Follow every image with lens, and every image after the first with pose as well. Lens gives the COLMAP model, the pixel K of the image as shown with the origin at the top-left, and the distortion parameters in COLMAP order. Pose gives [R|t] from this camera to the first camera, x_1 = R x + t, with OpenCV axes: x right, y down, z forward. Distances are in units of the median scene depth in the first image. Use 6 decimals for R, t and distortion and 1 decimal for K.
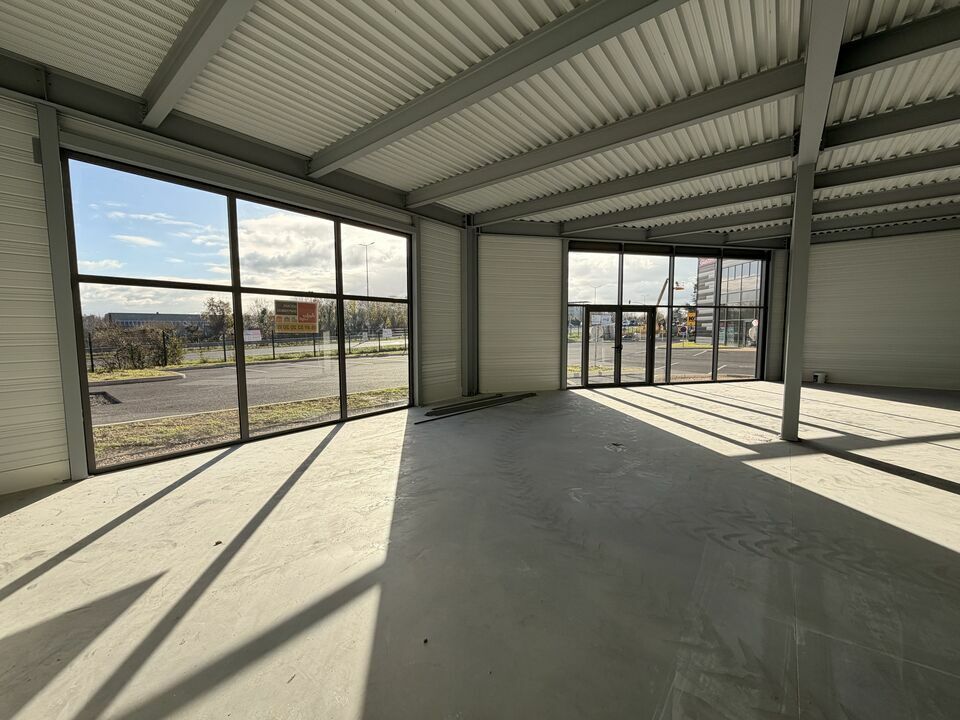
lens RADIAL K [[382.1, 0, 480.0], [0, 382.1, 360.0], [0, 0, 1]] dist [-0.000661, -0.000150]
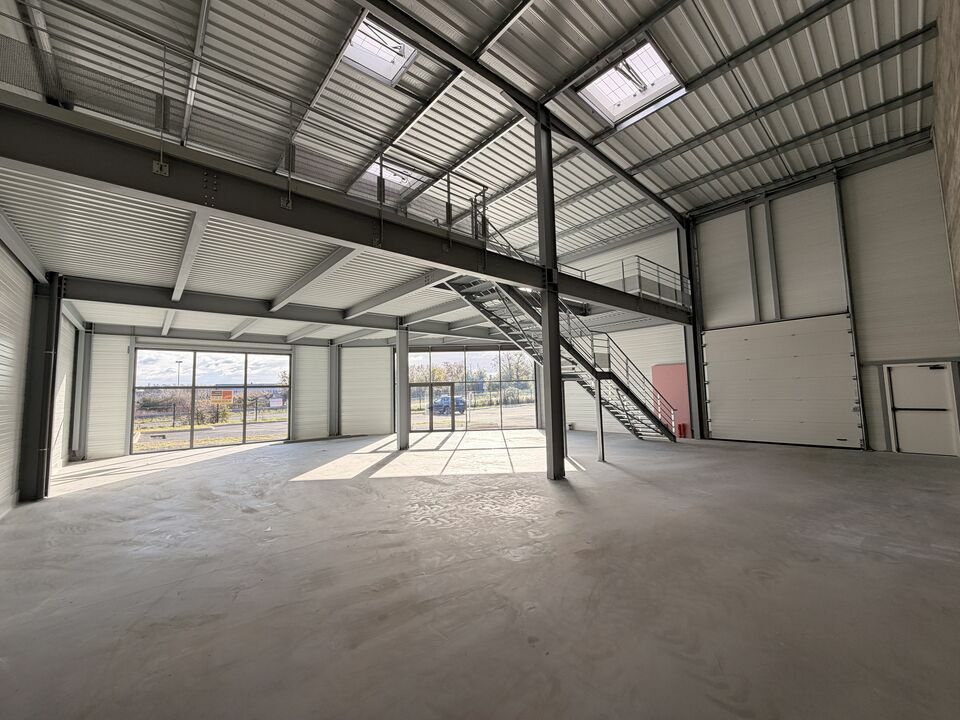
lens RADIAL K [[382.1, 0, 480.0], [0, 382.1, 360.0], [0, 0, 1]] dist [-0.000661, -0.000150]
pose [[0.981146, -0.029218, -0.191046, 1.182111], [0.001282, 0.989469, -0.144742, 0.000467], [0.193263, 0.141768, 0.970851, -0.768551]]
